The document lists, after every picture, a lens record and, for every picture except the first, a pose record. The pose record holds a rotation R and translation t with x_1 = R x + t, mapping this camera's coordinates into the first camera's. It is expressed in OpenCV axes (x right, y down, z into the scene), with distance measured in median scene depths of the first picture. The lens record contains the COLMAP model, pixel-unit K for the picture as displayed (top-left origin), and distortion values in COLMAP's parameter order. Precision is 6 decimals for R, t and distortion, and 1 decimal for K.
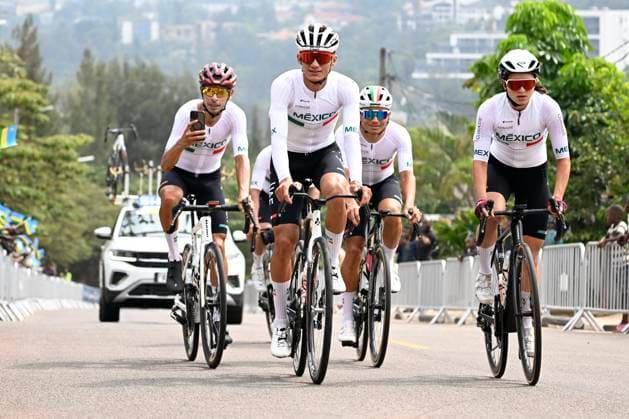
lens RADIAL K [[2523.9, 0, 330.9], [0, 2523.9, 208.6], [0, 0, 1]] dist [0.228614, 3.386626]
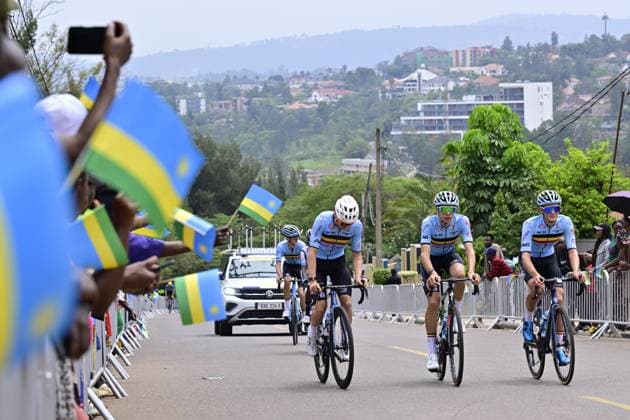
lens RADIAL K [[3165.4, 0, 315.0], [0, 3165.4, 210.0], [0, 0, 1]] dist [0.145302, 14.974051]
pose [[0.997690, -0.031306, 0.060291, -0.119020], [0.027315, 0.997451, 0.065924, -0.130453], [-0.062201, -0.064125, 0.996001, -0.753639]]
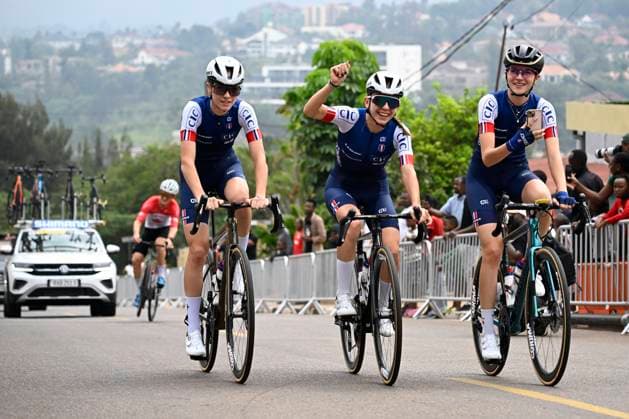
lens RADIAL K [[2271.3, 0, 289.6], [0, 2271.3, 210.4], [0, 0, 1]] dist [0.405195, -0.210466]
pose [[0.997627, -0.012243, 0.067747, -0.013163], [0.012175, 0.999925, 0.001421, -0.003438], [-0.067759, -0.000593, 0.997702, -0.060462]]
